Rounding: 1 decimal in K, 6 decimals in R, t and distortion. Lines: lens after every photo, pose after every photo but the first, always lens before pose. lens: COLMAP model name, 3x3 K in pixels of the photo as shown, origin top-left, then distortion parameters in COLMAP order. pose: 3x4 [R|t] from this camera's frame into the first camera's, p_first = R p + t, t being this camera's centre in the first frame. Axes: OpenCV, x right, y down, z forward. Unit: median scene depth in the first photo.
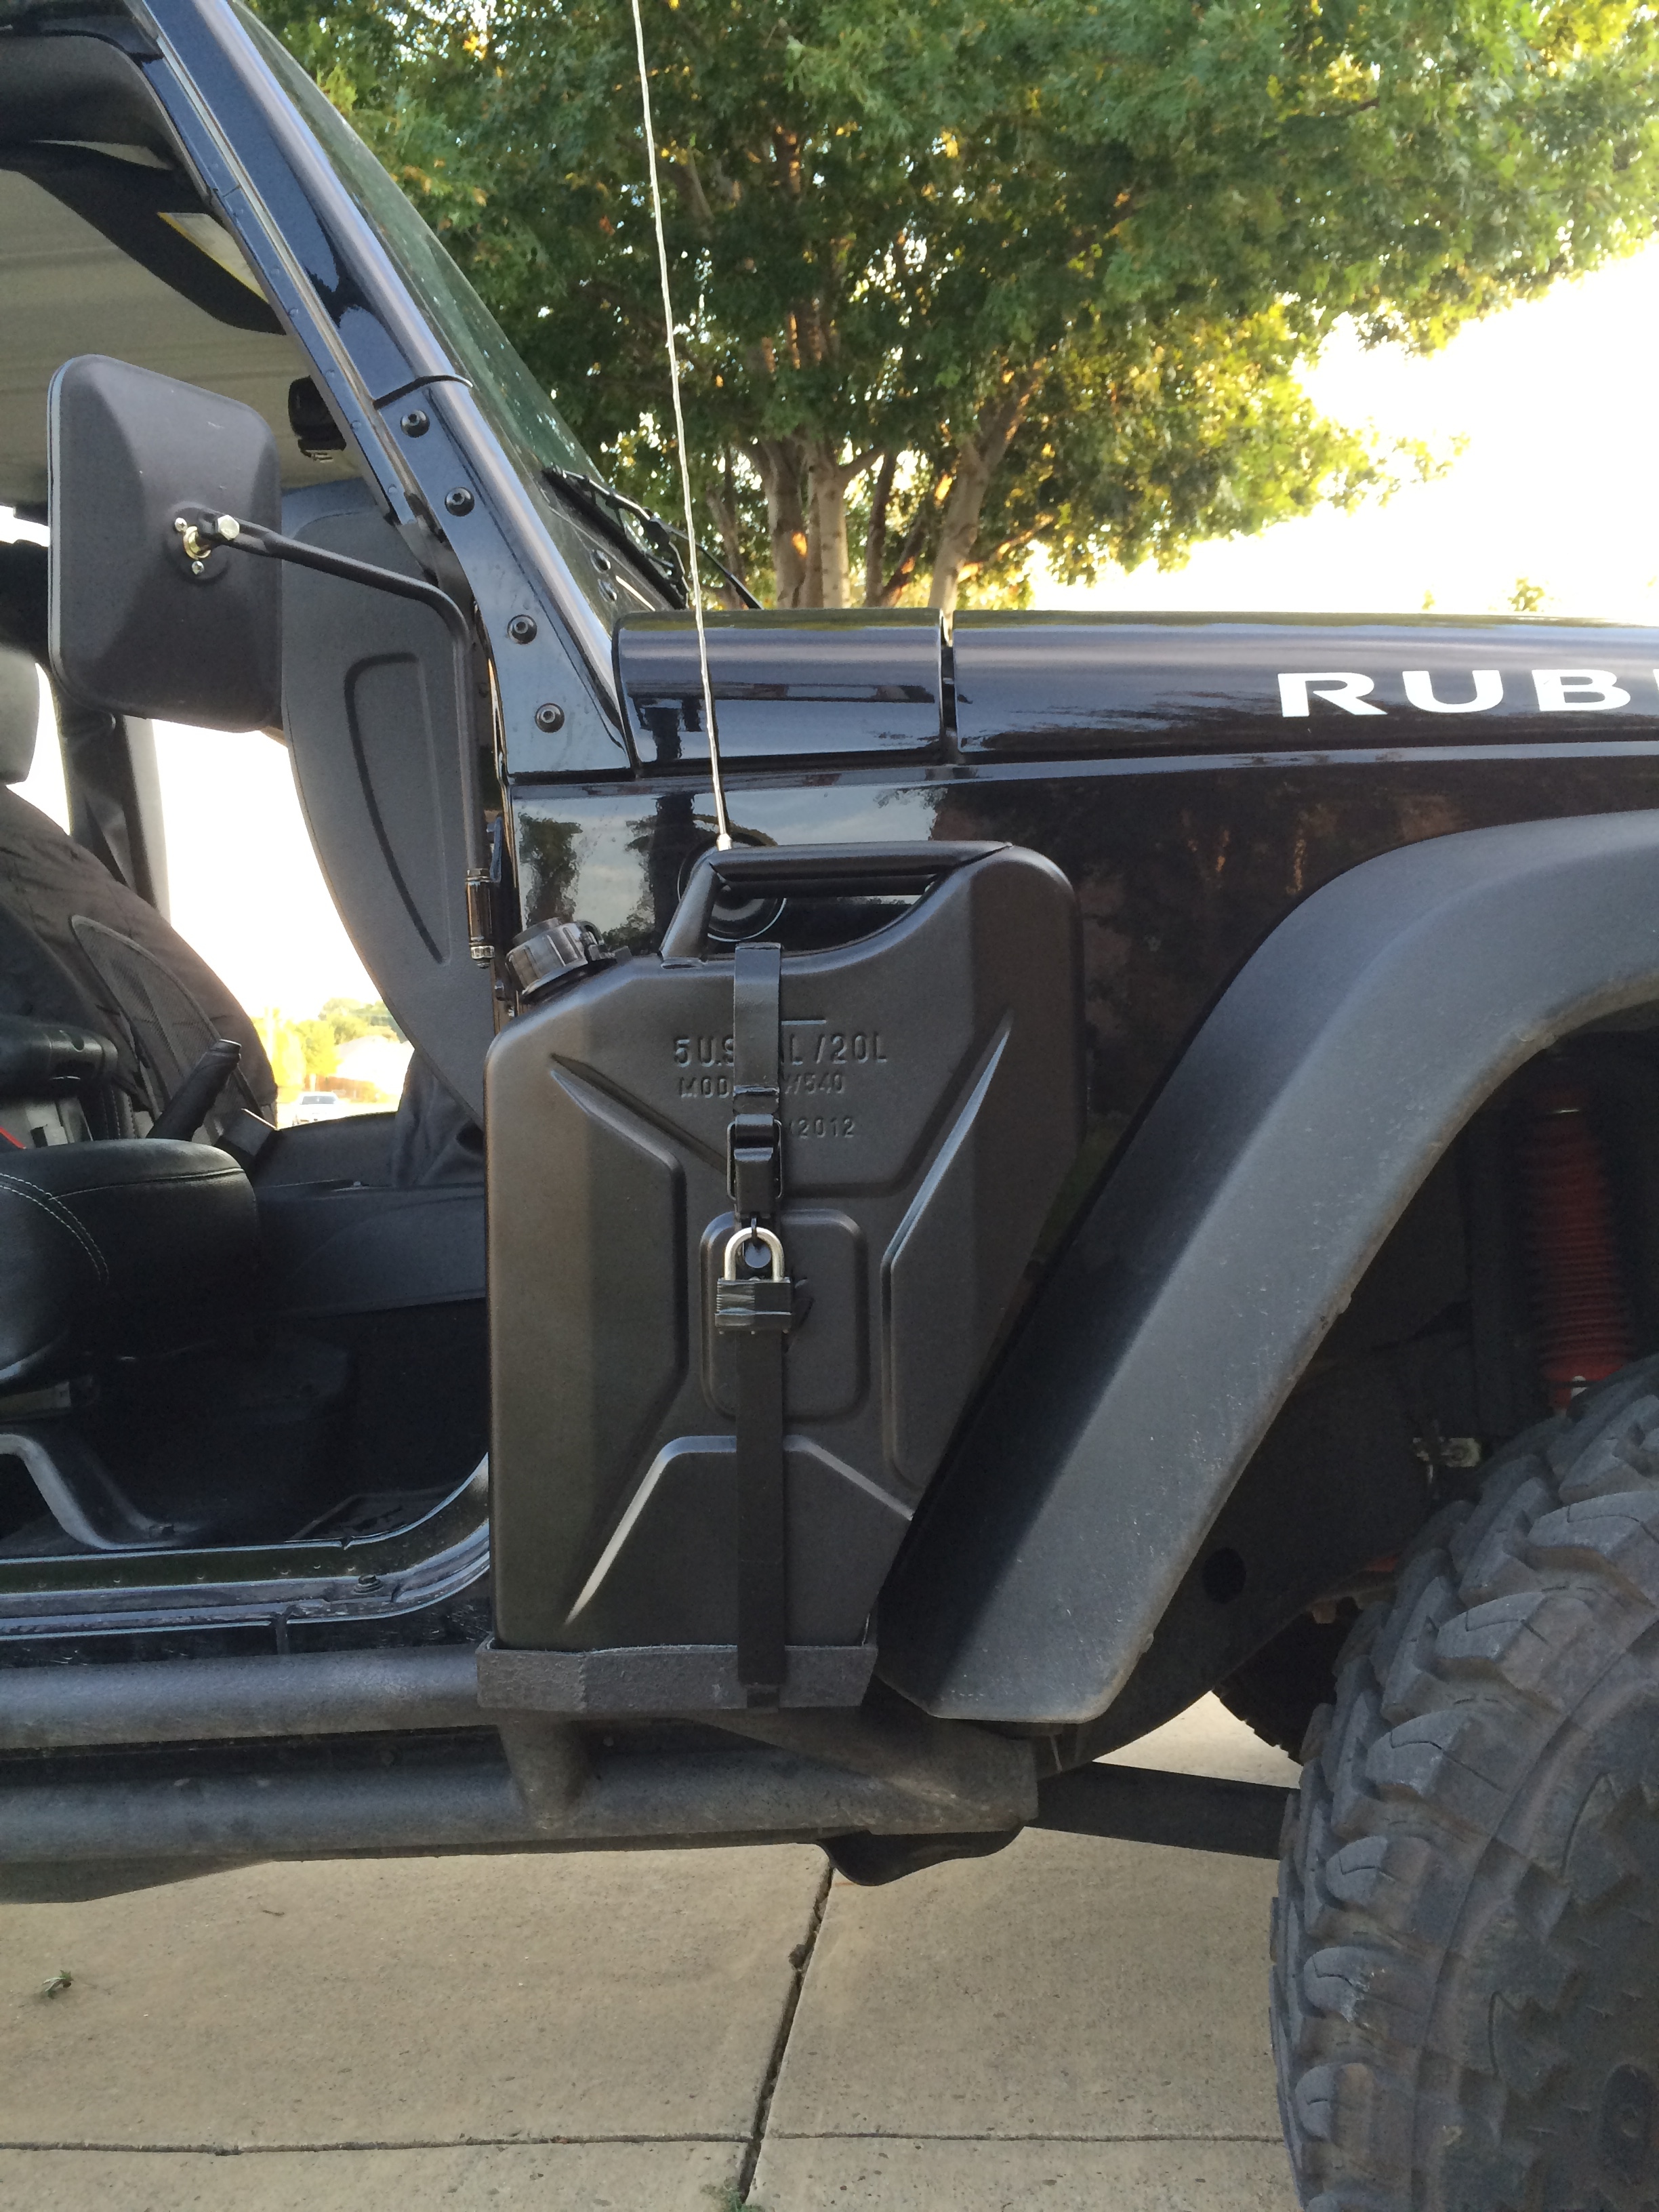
lens RADIAL K [[1901.8, 0, 837.8], [0, 1901.8, 1087.4], [0, 0, 1]] dist [0.090724, -0.138188]
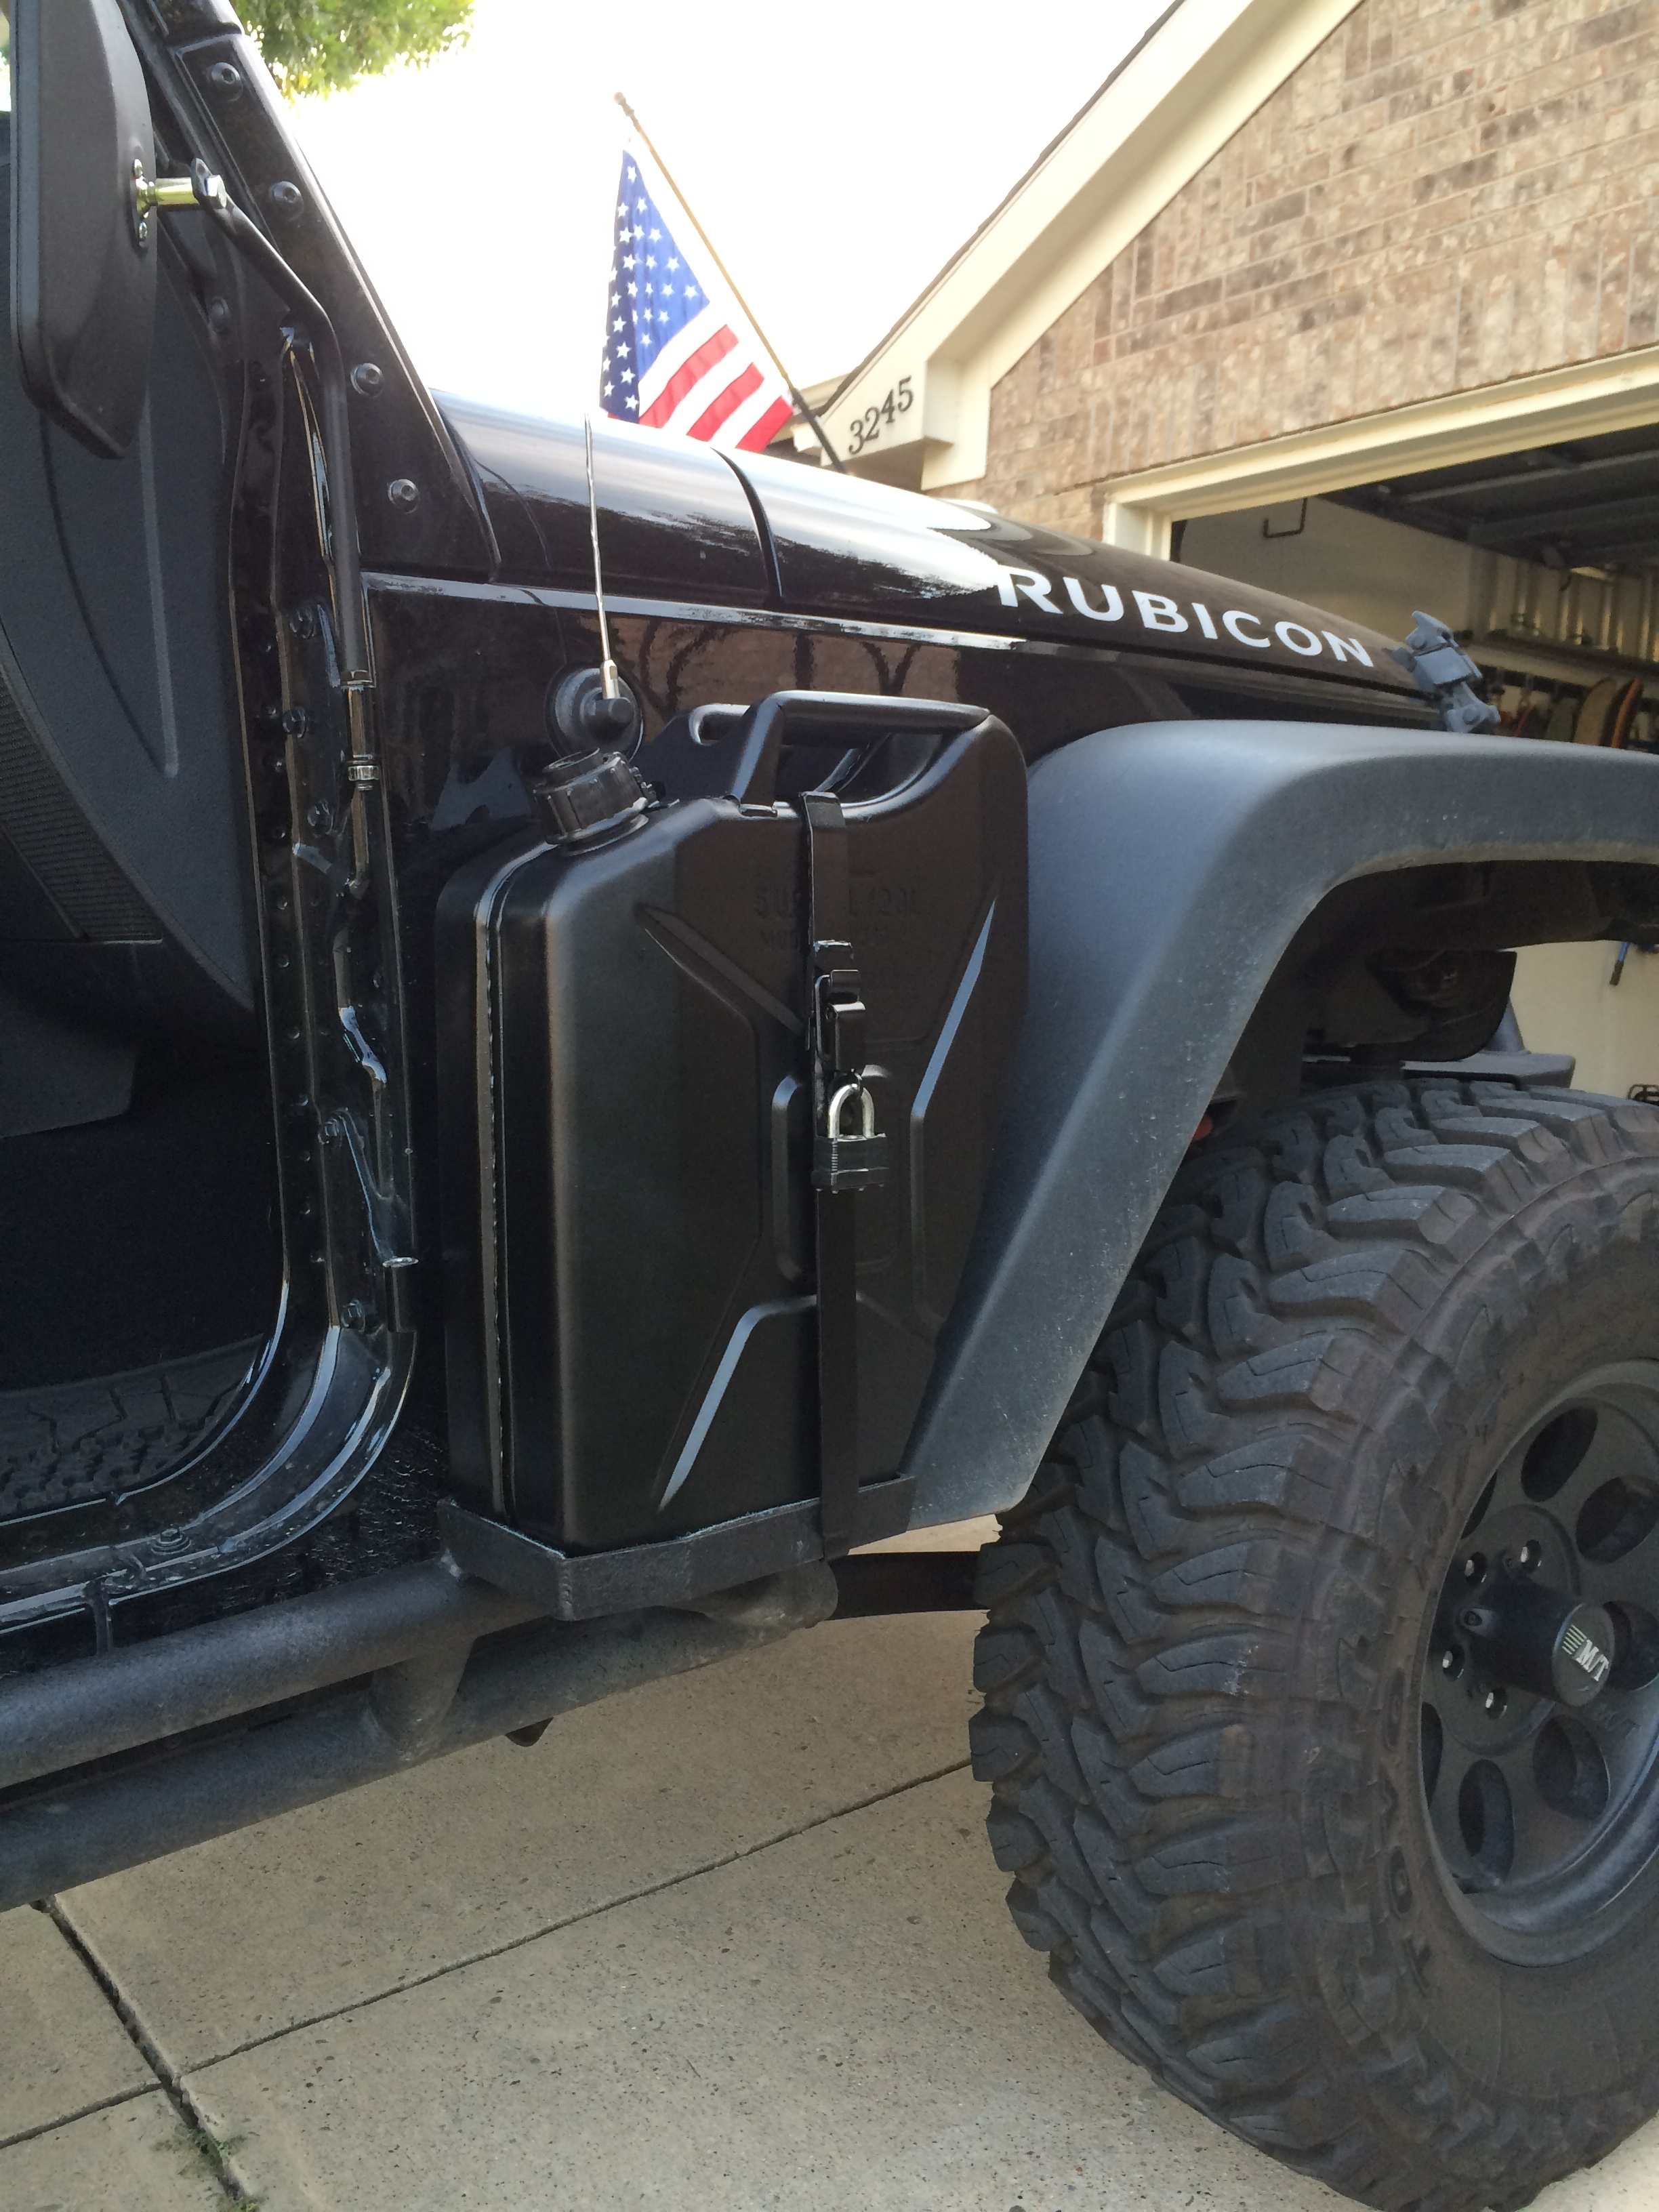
lens RADIAL K [[1917.4, 0, 842.0], [0, 1917.4, 1079.8], [0, 0, 1]] dist [0.100472, -0.153688]
pose [[0.735626, -0.042663, 0.676043, -0.609428], [-0.019971, 0.996215, 0.084599, -0.012160], [-0.677094, -0.075735, 0.731989, 0.225124]]
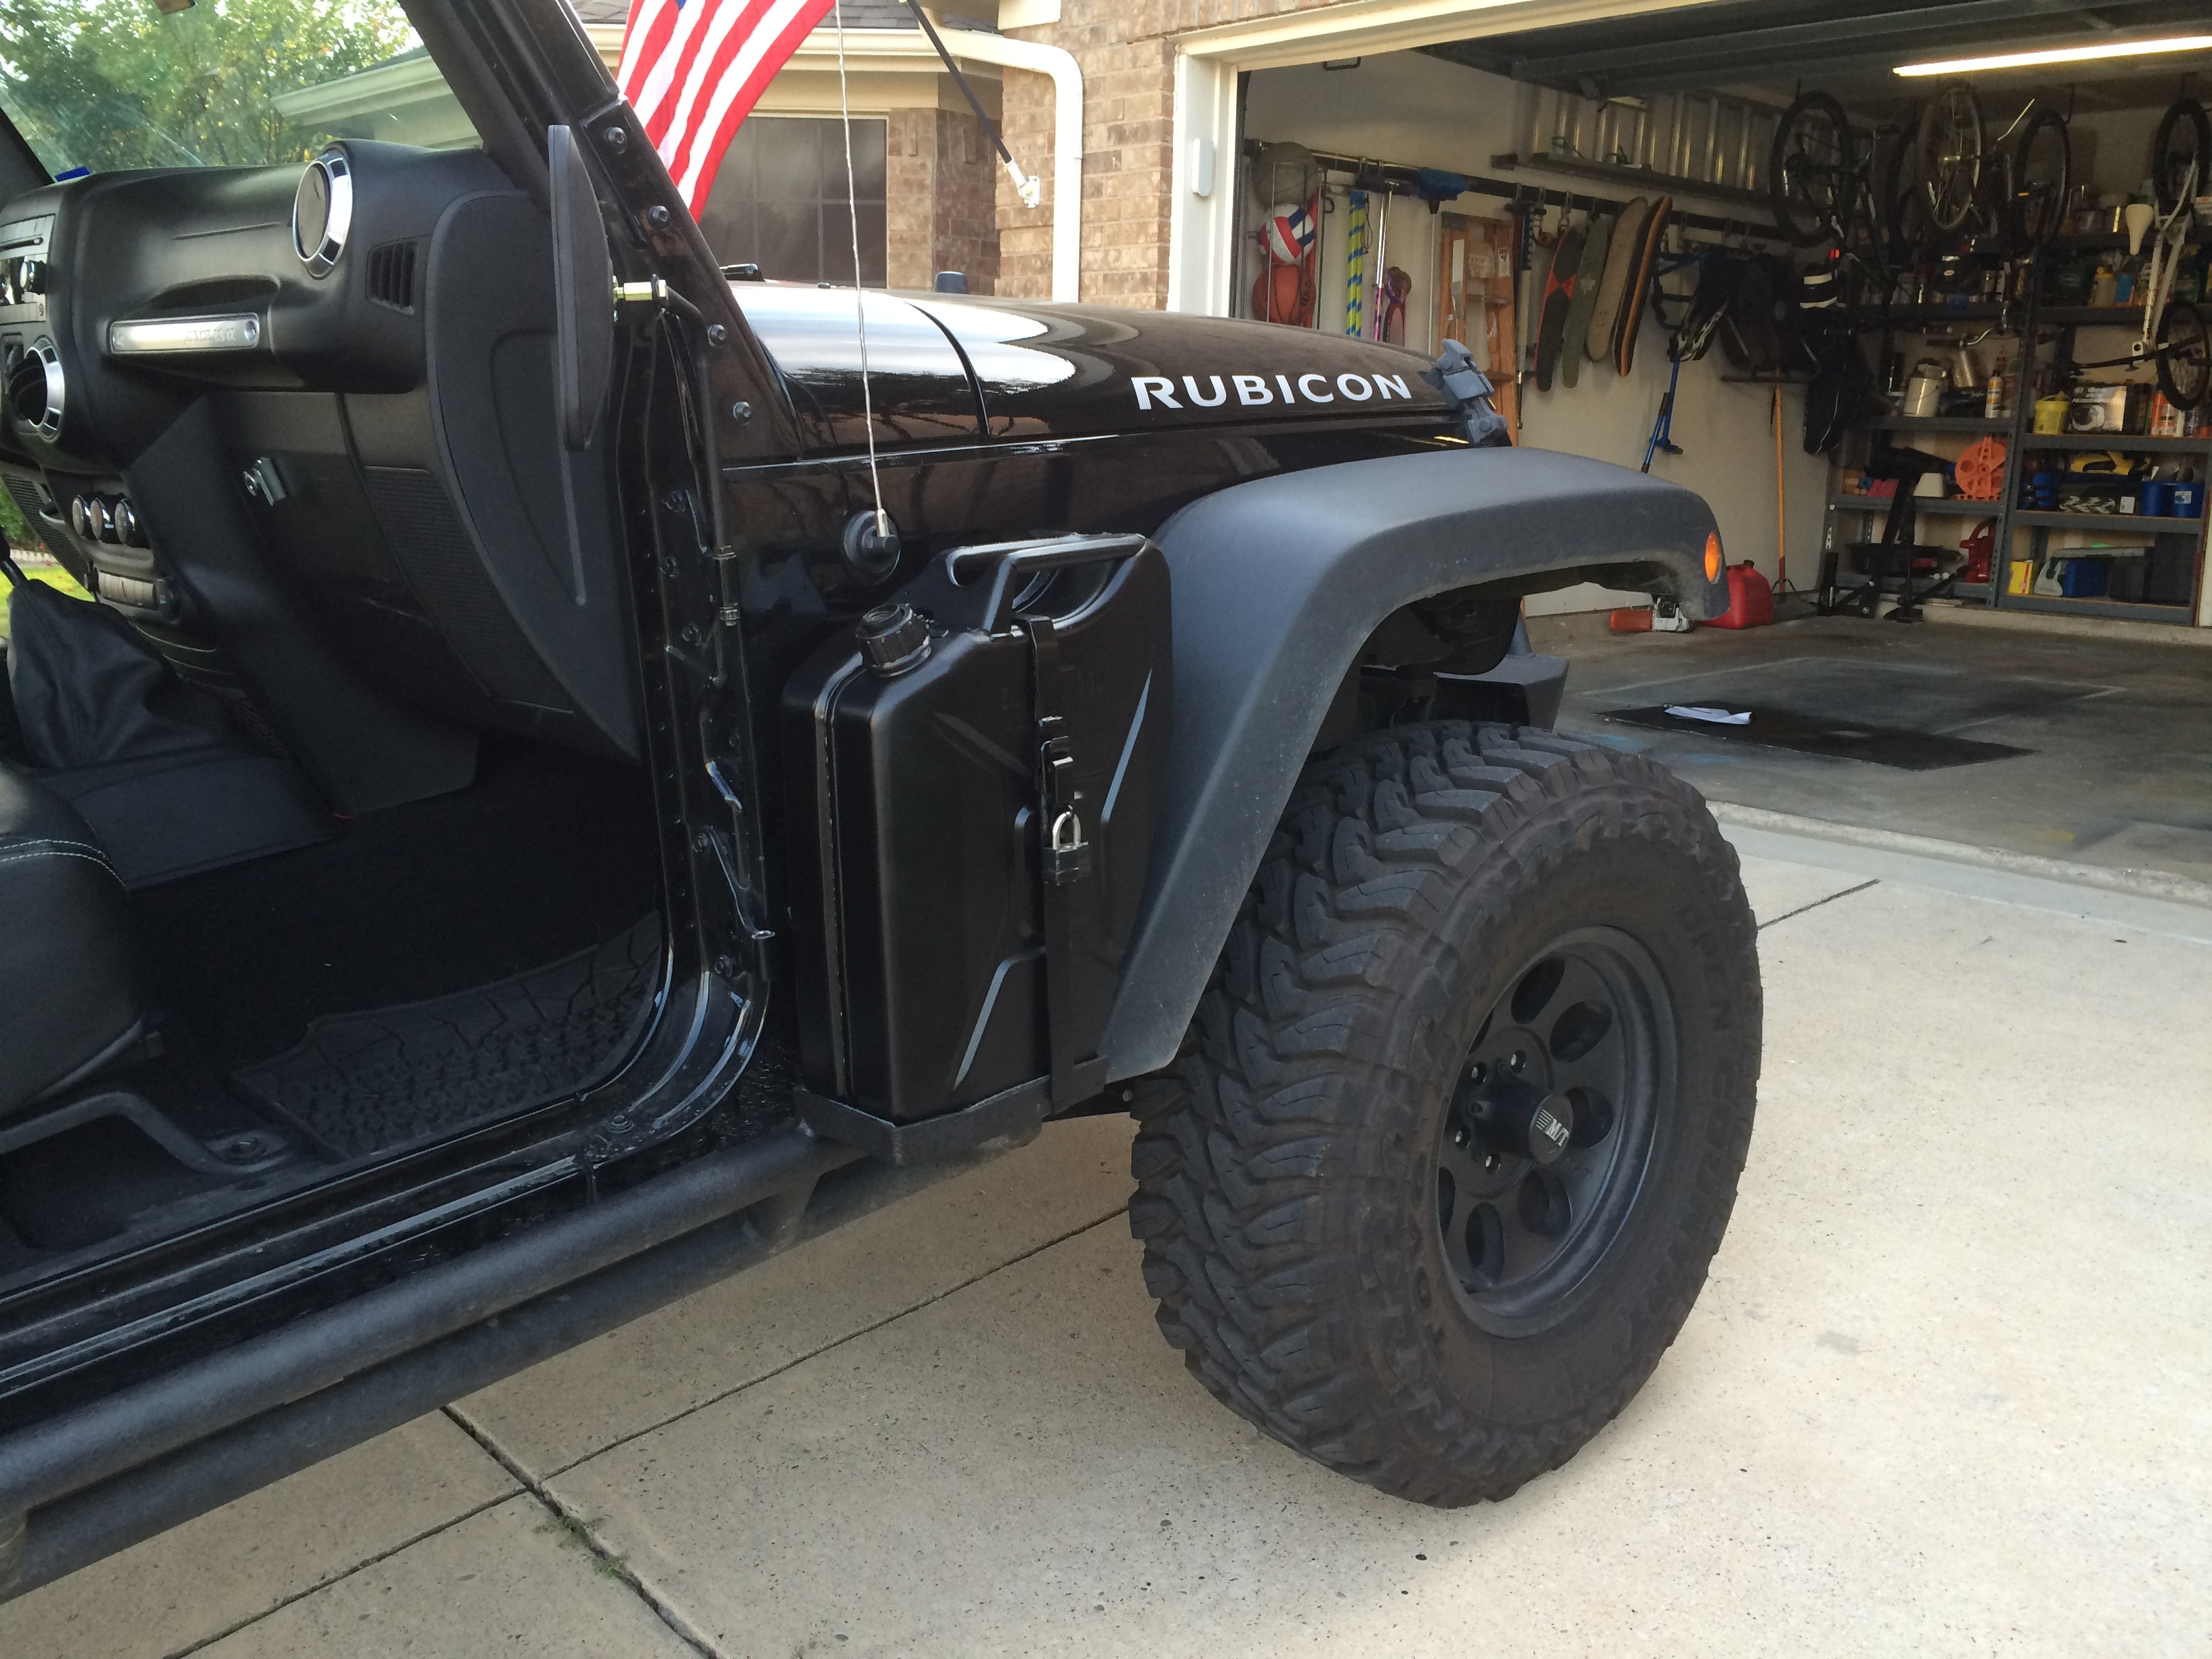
lens RADIAL K [[1901.8, 0, 1097.7], [0, 1901.8, 815.5], [0, 0, 1]] dist [0.090724, -0.138188]
pose [[0.664817, -0.161493, 0.729341, -0.943676], [-0.005508, 0.975266, 0.220967, -0.215392], [-0.746986, -0.150920, 0.647484, 0.005444]]
